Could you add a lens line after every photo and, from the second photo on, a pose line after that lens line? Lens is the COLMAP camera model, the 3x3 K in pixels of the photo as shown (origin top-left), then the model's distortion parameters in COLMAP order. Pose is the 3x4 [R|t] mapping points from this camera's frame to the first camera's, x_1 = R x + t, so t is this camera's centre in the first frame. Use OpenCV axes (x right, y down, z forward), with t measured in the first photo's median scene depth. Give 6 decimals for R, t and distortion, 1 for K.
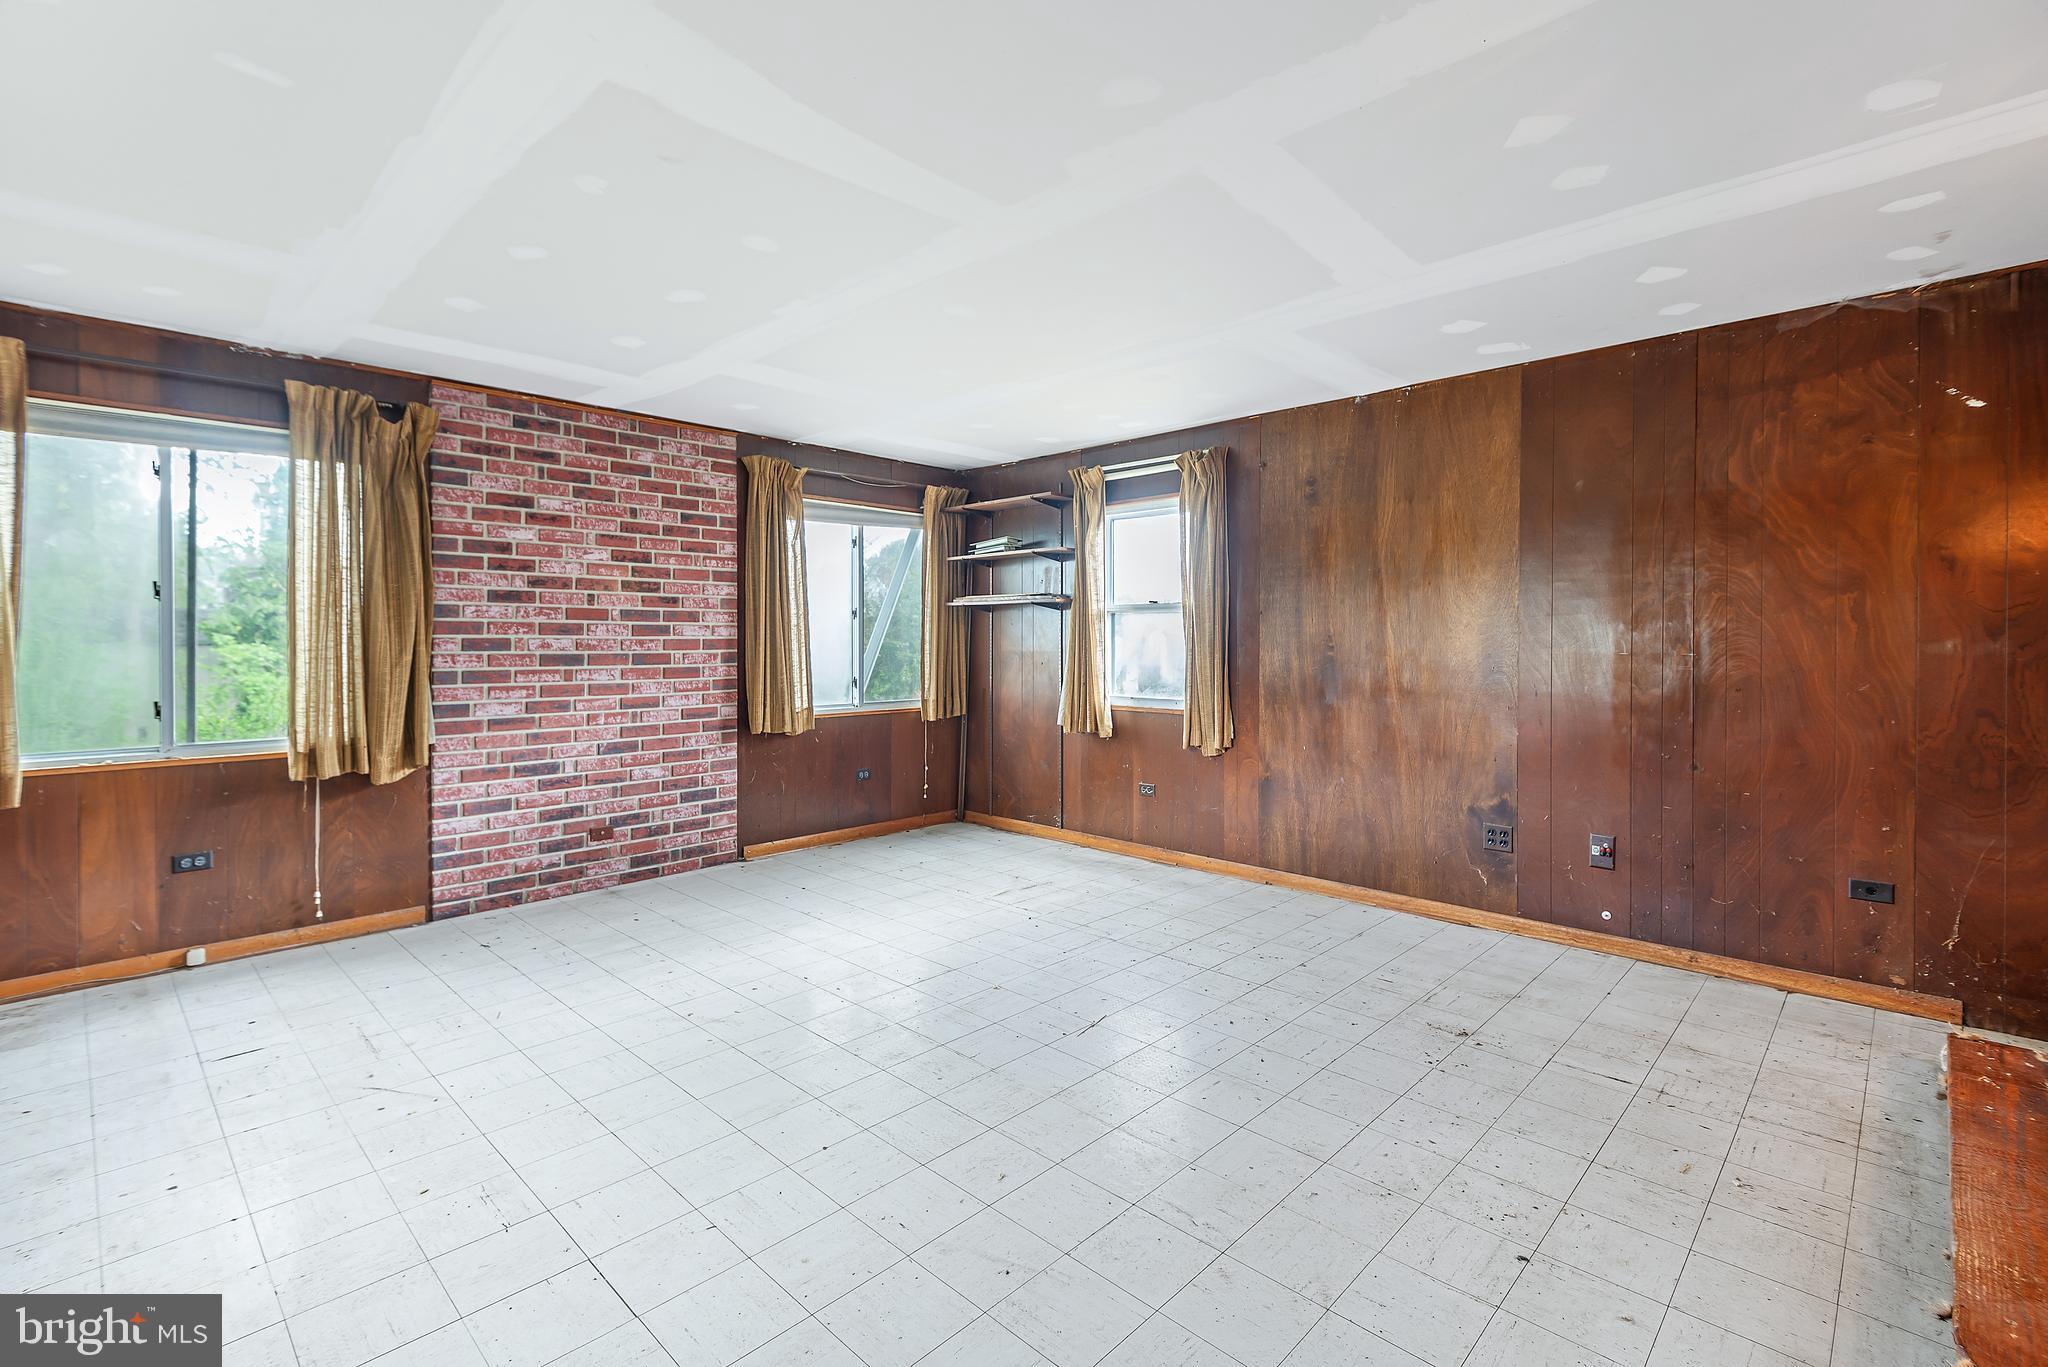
lens RADIAL K [[930.7, 0, 1014.9], [0, 930.7, 633.8], [0, 0, 1]] dist [0.035320, -0.018352]
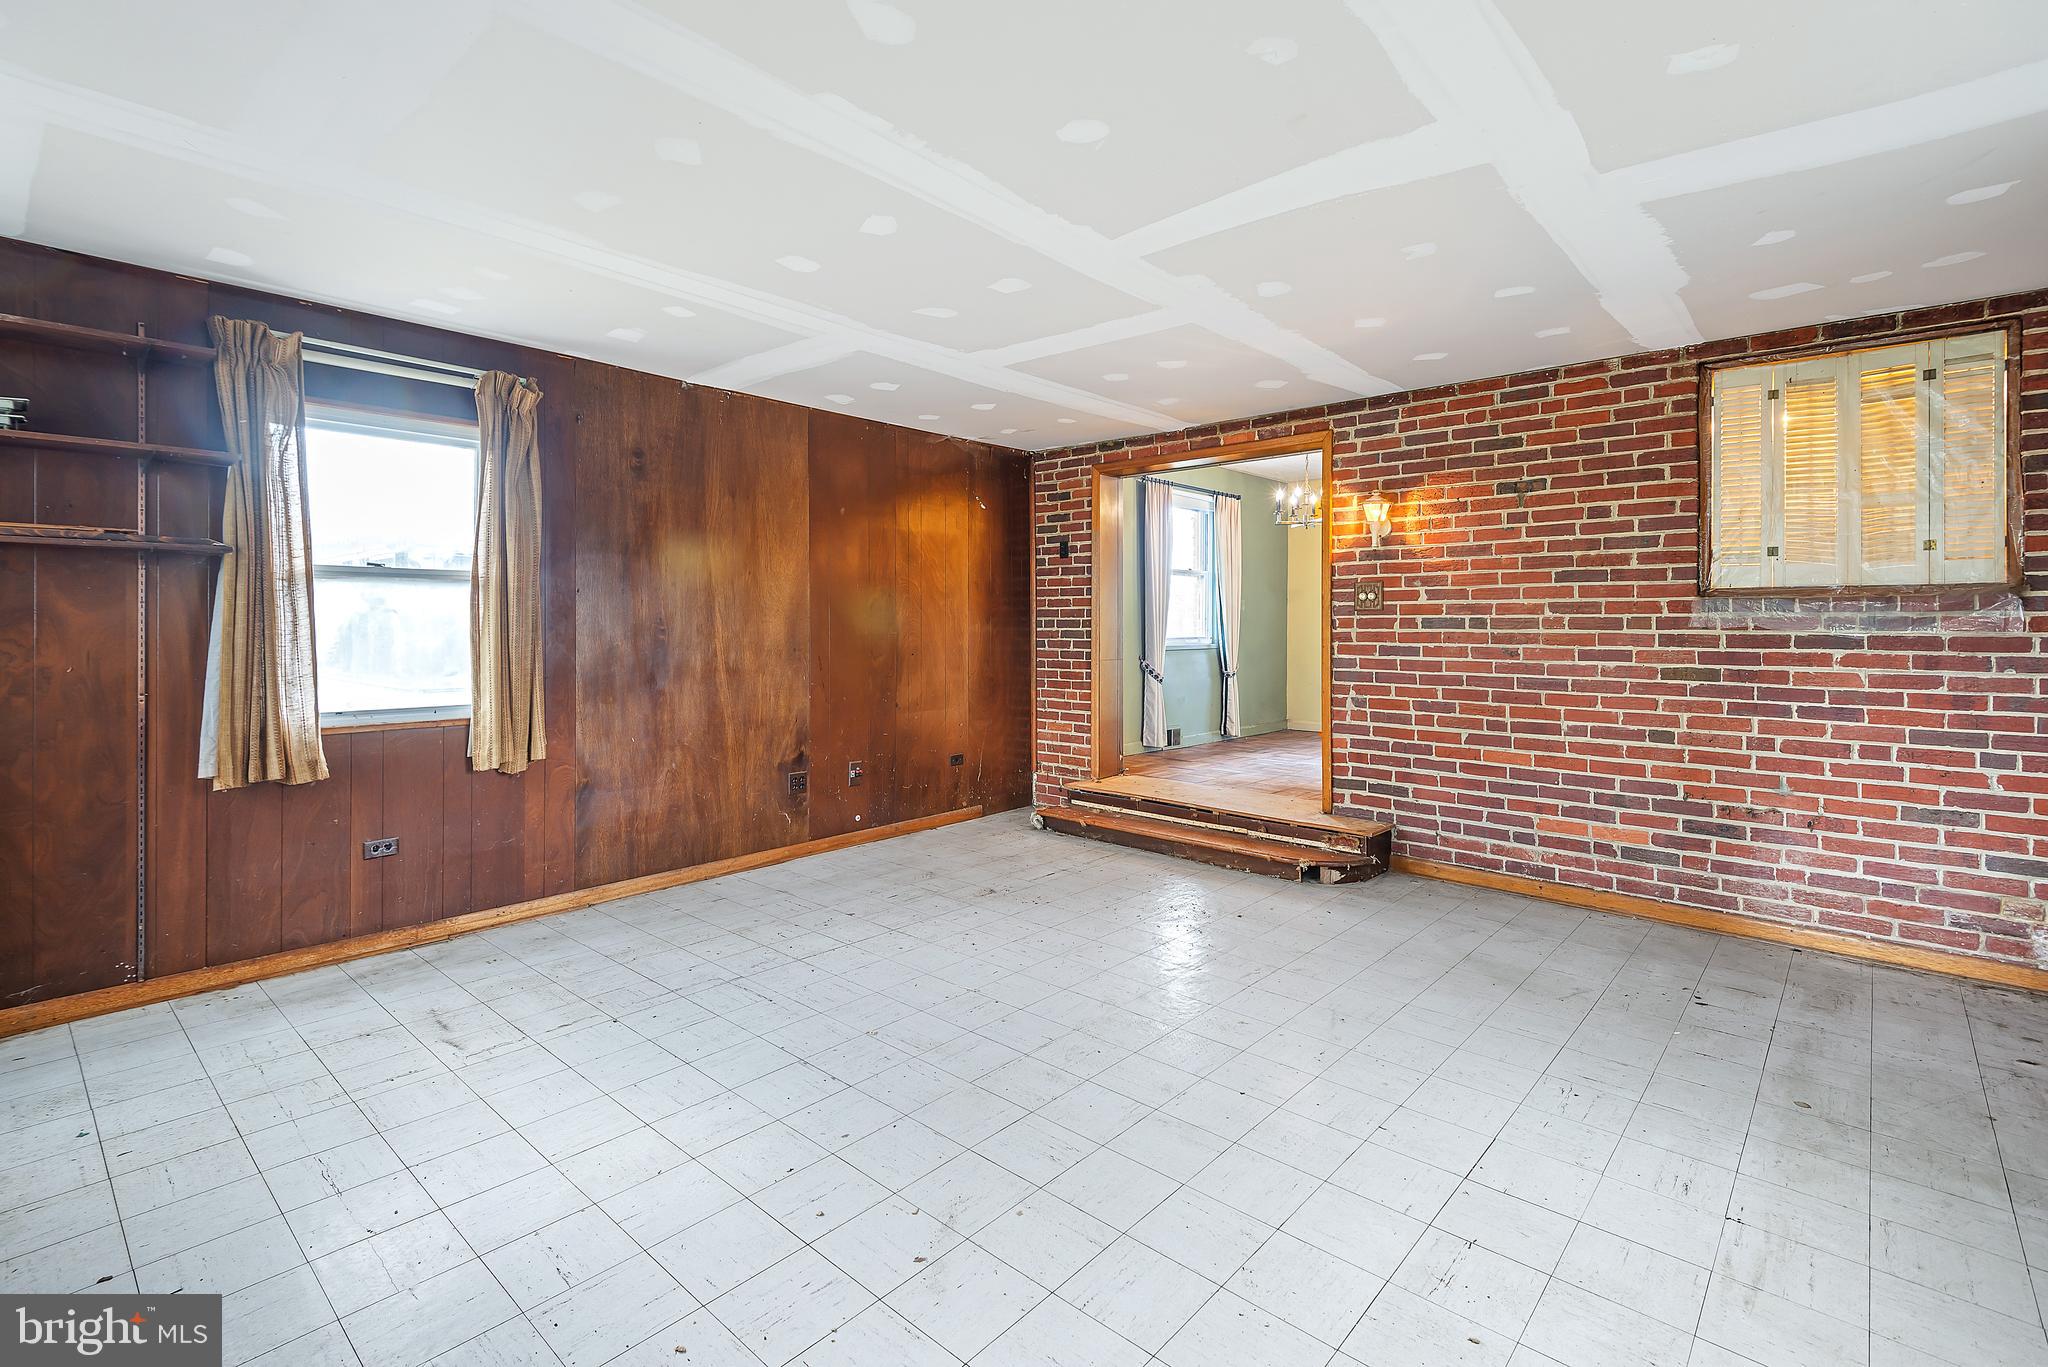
lens RADIAL K [[942.7, 0, 1037.5], [0, 942.7, 612.5], [0, 0, 1]] dist [0.036255, -0.019302]
pose [[-0.061235, 0.010390, 0.998069, -0.675322], [-0.012077, 0.999865, -0.011150, 0.001698], [-0.998050, -0.012737, -0.061101, 0.683606]]
